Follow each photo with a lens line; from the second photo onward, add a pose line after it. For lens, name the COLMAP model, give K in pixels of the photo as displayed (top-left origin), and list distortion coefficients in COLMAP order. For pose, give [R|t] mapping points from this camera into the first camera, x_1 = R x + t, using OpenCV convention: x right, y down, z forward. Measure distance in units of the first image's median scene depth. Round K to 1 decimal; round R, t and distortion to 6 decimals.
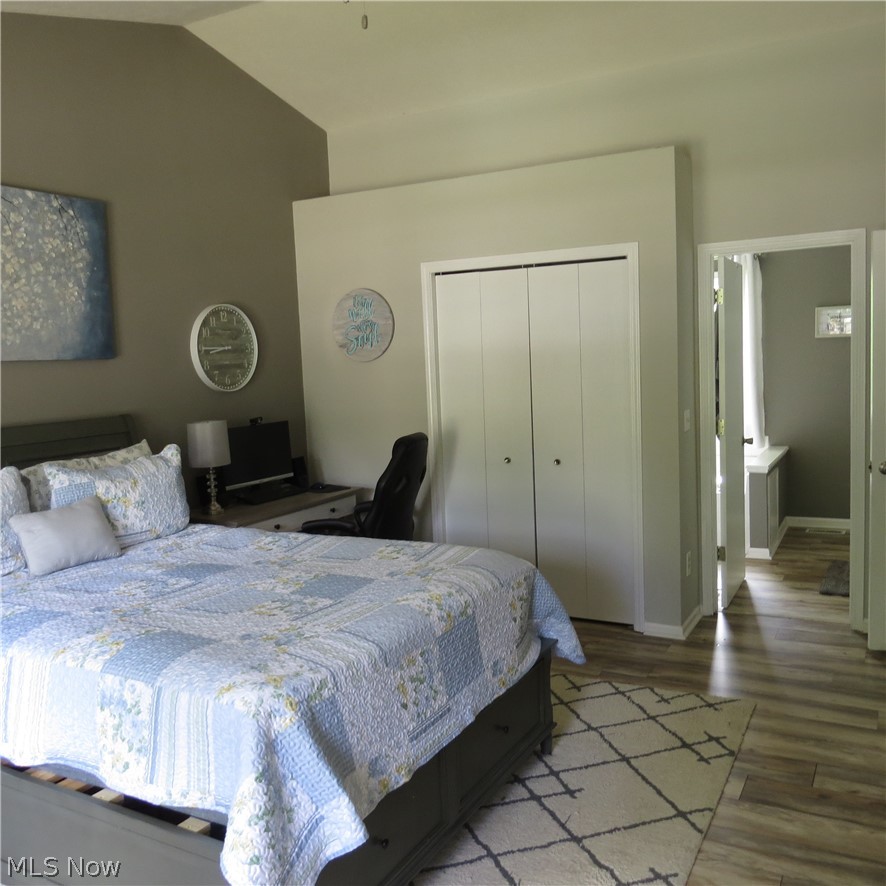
lens RADIAL K [[844.4, 0, 443.0], [0, 844.4, 443.0], [0, 0, 1]] dist [-0.023928, 0.017375]
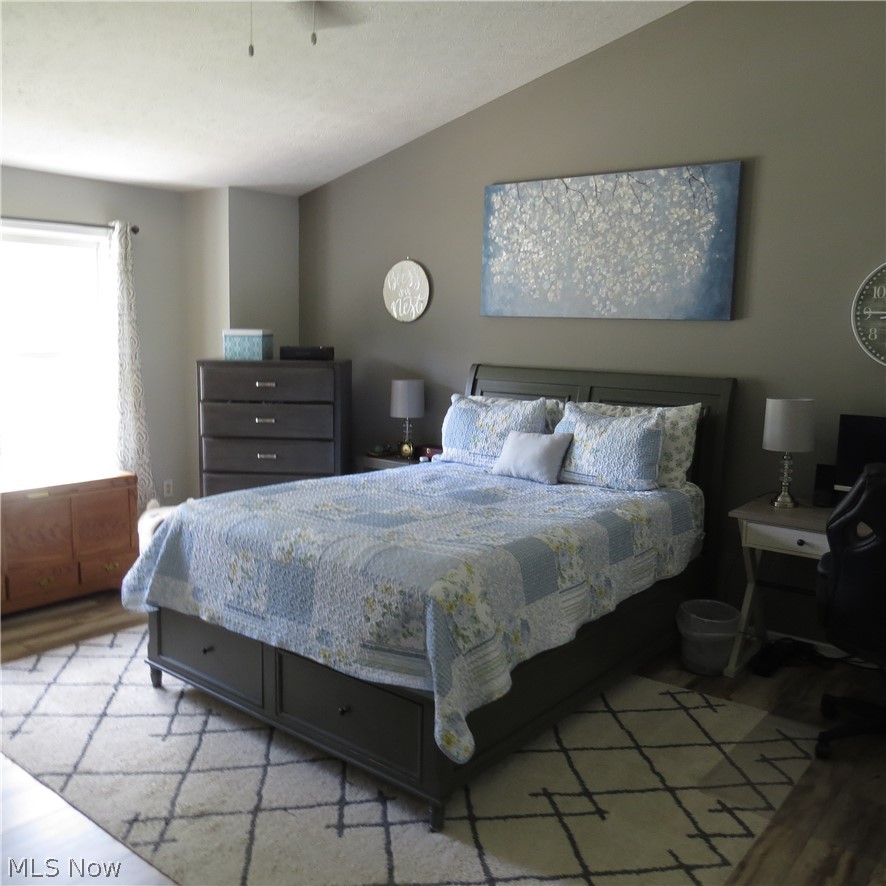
lens RADIAL K [[844.4, 0, 443.0], [0, 844.4, 443.0], [0, 0, 1]] dist [-0.023928, 0.017375]
pose [[-0.177601, 0.176270, -0.968187, 0.708626], [-0.111446, 0.973896, 0.197753, -0.128164], [0.977772, 0.143022, -0.153321, 0.912580]]
